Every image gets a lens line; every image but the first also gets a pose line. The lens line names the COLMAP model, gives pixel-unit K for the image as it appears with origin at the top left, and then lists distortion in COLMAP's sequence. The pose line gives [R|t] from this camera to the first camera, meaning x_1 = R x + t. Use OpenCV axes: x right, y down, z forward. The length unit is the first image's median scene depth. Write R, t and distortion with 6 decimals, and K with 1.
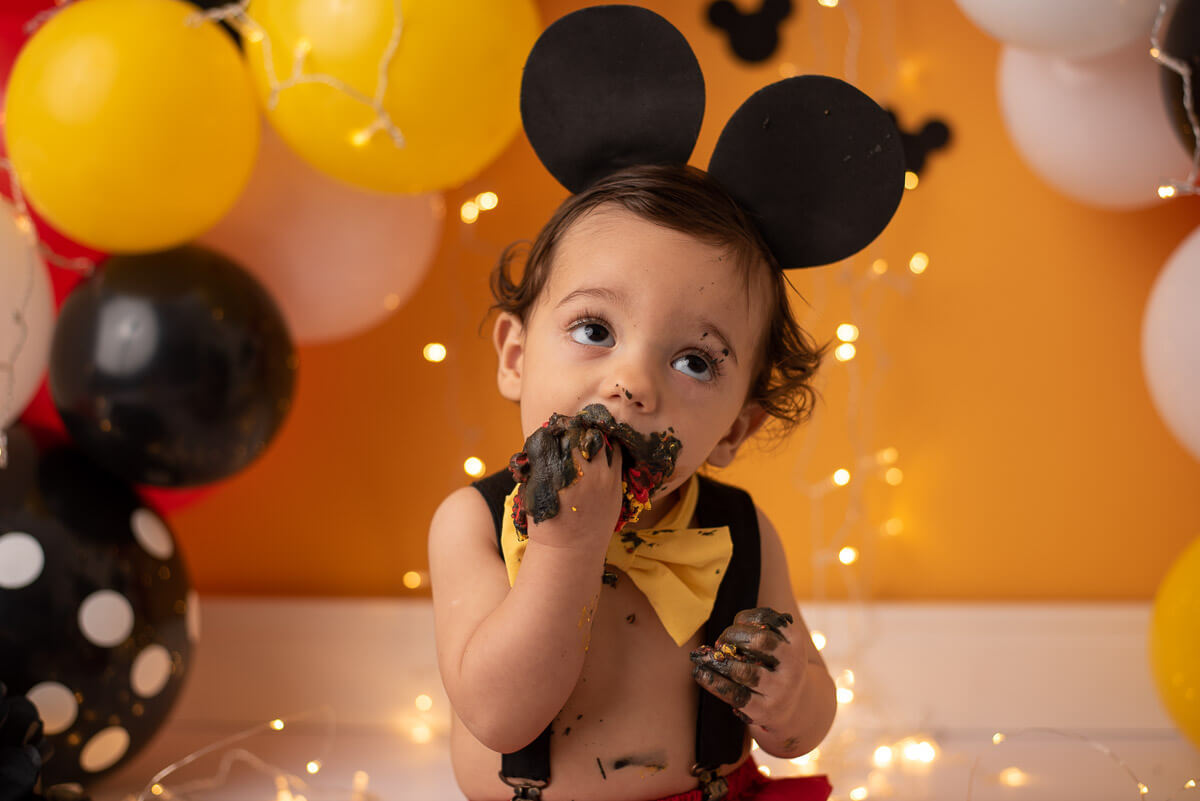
lens RADIAL K [[1931.9, 0, 610.6], [0, 1931.9, 375.5], [0, 0, 1]] dist [-0.086383, 0.000000]
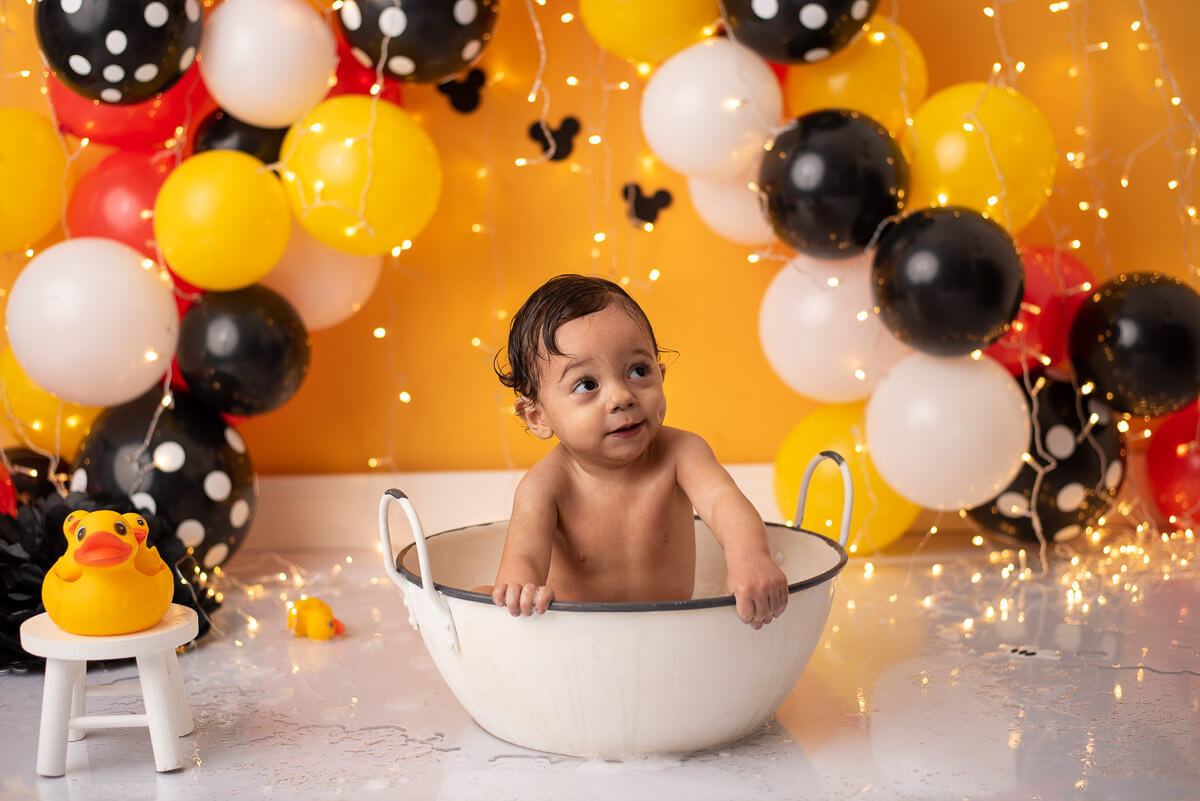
lens RADIAL K [[1931.9, 0, 639.9], [0, 1931.9, 341.3], [0, 0, 1]] dist [-0.086383, 0.000000]
pose [[0.994950, -0.021561, 0.098028, -0.031075], [0.016979, 0.998735, 0.047337, -0.095598], [-0.098925, -0.045434, 0.994057, -0.891018]]
